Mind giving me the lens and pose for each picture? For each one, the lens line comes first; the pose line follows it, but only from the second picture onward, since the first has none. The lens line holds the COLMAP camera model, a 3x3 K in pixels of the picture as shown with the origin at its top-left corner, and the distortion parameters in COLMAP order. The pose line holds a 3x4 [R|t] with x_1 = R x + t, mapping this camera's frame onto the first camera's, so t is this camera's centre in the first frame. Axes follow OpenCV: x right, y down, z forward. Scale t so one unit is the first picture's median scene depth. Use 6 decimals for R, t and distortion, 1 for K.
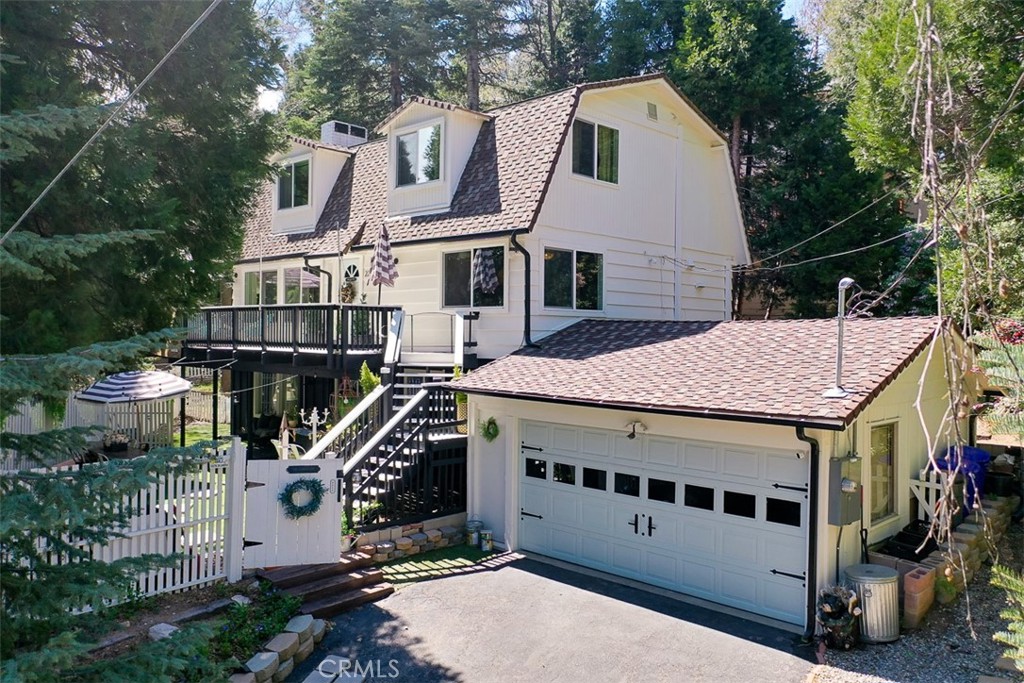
lens RADIAL K [[808.0, 0, 512.0], [0, 808.0, 341.5], [0, 0, 1]] dist [0.005410, 0.005361]
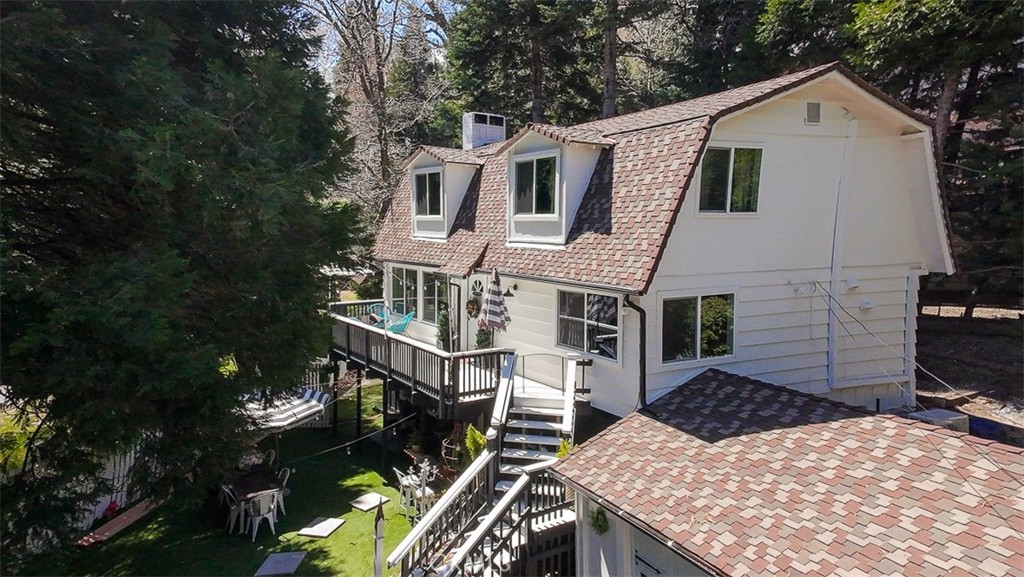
lens RADIAL K [[654.0, 0, 512.0], [0, 654.0, 288.5], [0, 0, 1]] dist [0.357003, 0.000154]
pose [[0.976835, 0.014339, -0.213511, 0.037724], [0.003776, 0.996442, 0.084195, -0.216647], [0.213959, -0.083051, 0.973306, 0.251563]]
